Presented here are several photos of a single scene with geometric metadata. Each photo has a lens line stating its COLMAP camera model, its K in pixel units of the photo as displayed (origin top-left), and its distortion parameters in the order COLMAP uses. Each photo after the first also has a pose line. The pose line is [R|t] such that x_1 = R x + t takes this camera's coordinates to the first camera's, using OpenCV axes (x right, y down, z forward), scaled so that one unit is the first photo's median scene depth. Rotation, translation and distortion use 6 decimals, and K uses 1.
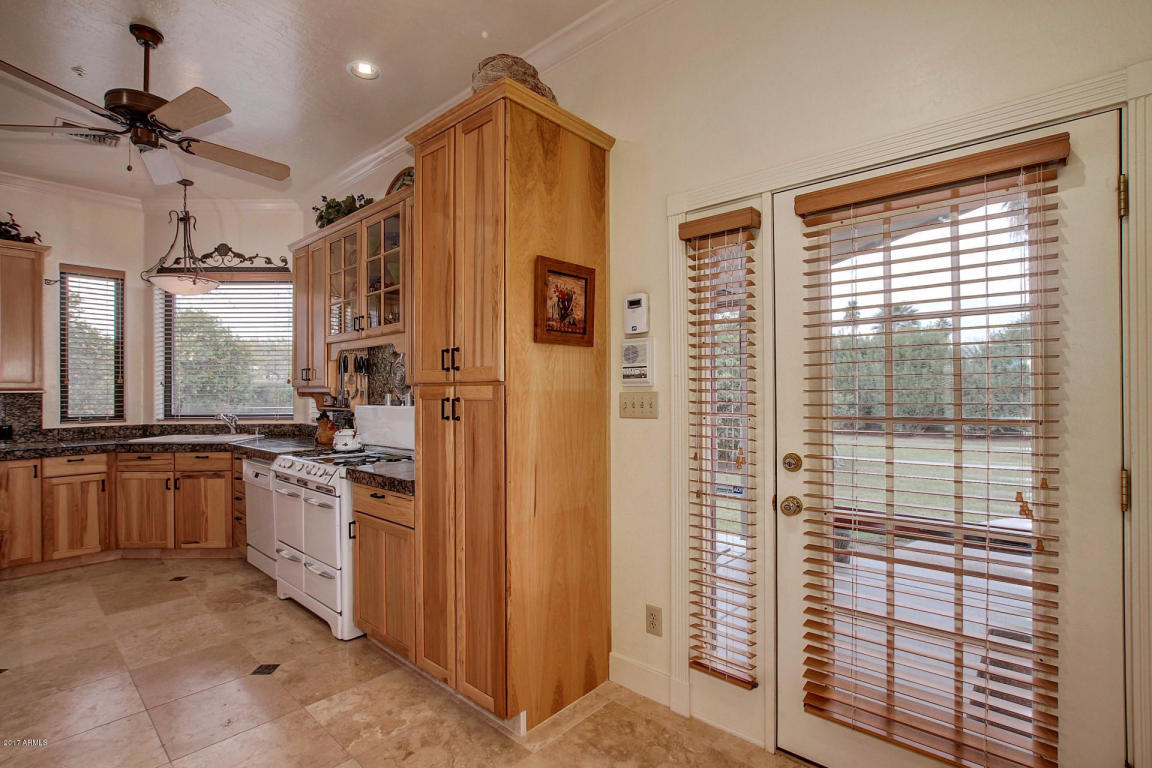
lens RADIAL K [[537.6, 0, 575.9], [0, 537.6, 387.6], [0, 0, 1]] dist [-0.027473, 0.001913]
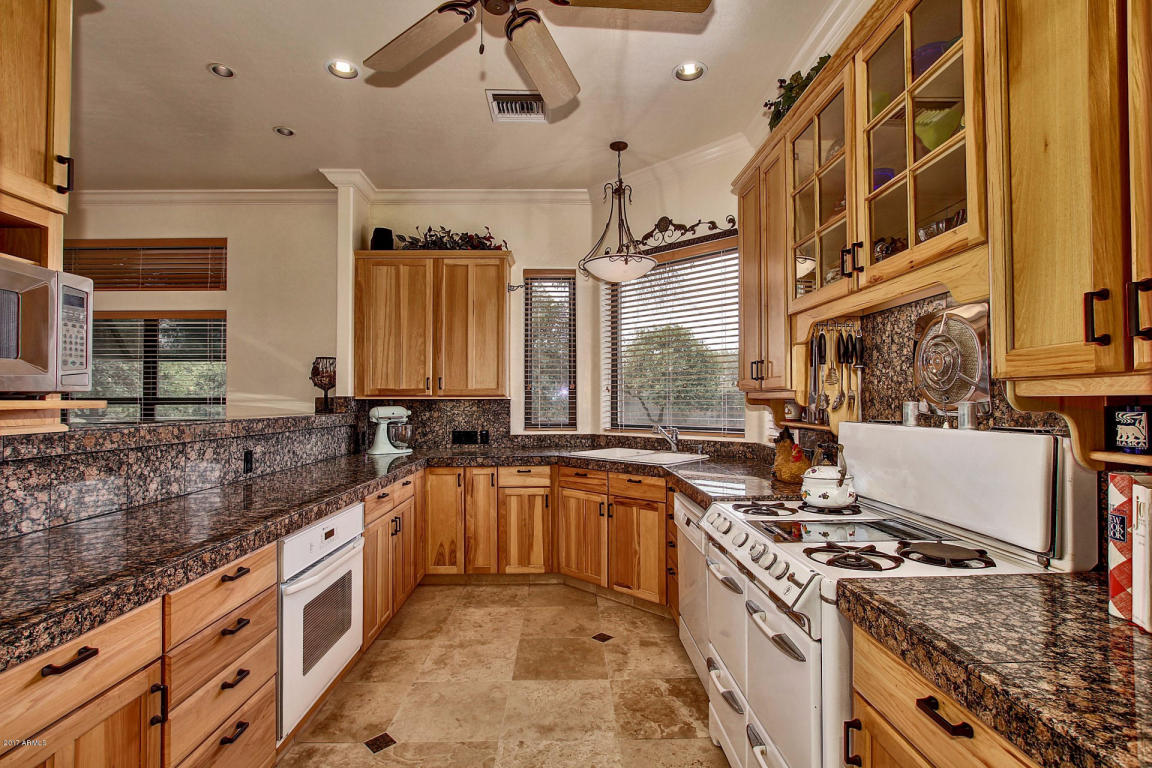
lens RADIAL K [[537.6, 0, 579.2], [0, 537.6, 393.2], [0, 0, 1]] dist [-0.027473, 0.001913]
pose [[0.689164, -0.006272, -0.724578, -0.187376], [0.004650, 0.999980, -0.004233, 0.004025], [0.724590, -0.000452, 0.689180, 0.400276]]
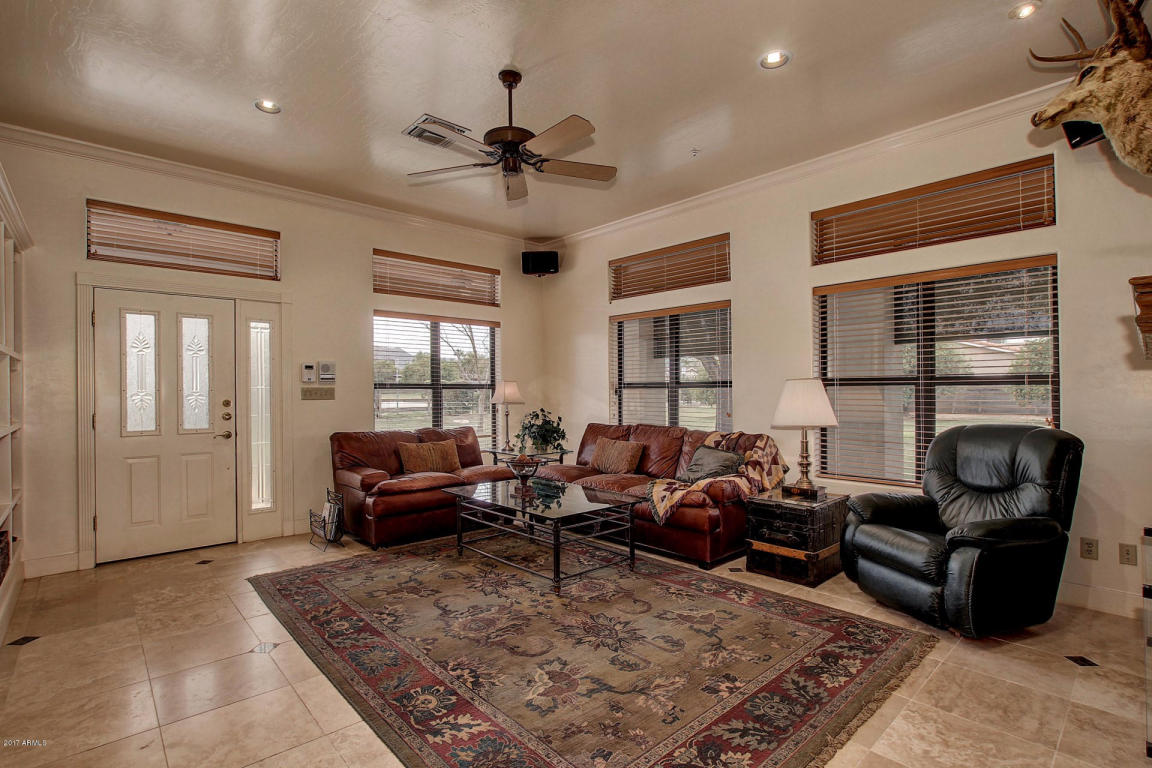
lens RADIAL K [[537.6, 0, 572.3], [0, 537.6, 388.5], [0, 0, 1]] dist [-0.027473, 0.001913]
pose [[-0.085087, 0.010361, -0.996320, -0.959557], [0.016797, 0.999819, 0.008963, 0.005569], [0.996232, -0.015972, -0.085245, -0.936657]]
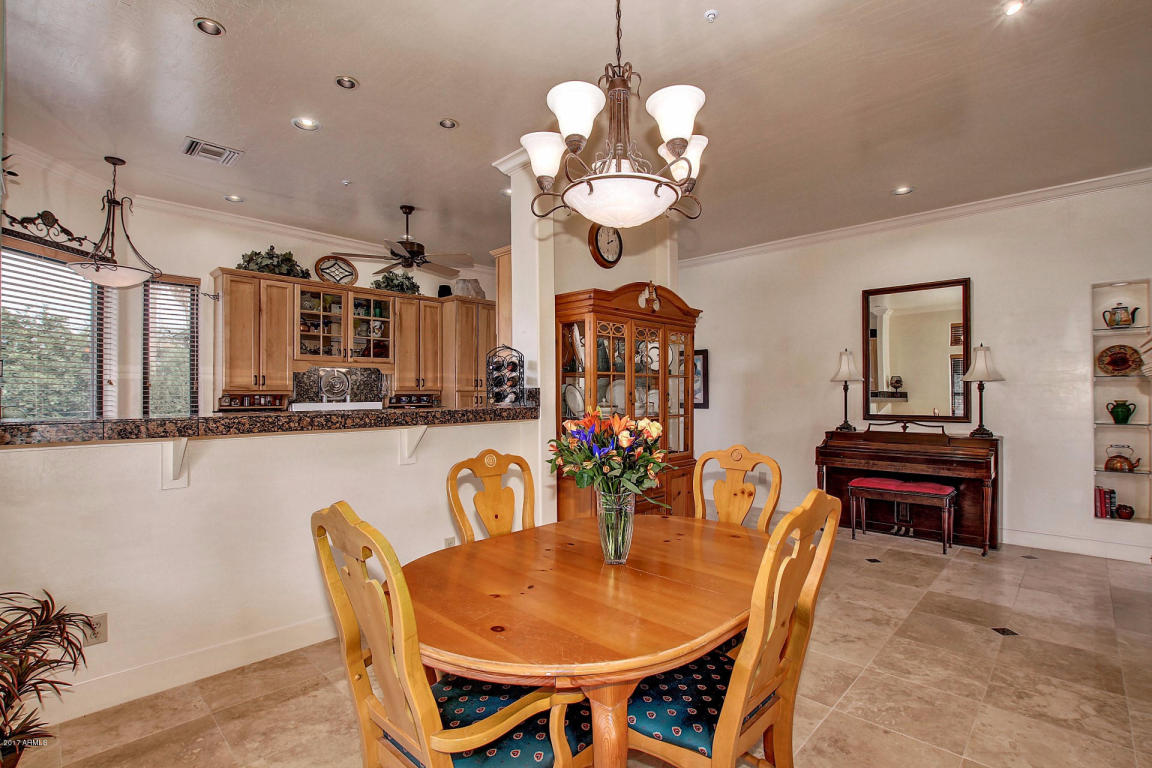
lens RADIAL K [[537.6, 0, 584.6], [0, 537.6, 388.0], [0, 0, 1]] dist [-0.027473, 0.001913]
pose [[0.017028, 0.011357, 0.999791, -1.717777], [-0.001764, 0.999934, -0.011328, 0.005175], [-0.999853, -0.001571, 0.017047, 0.204771]]
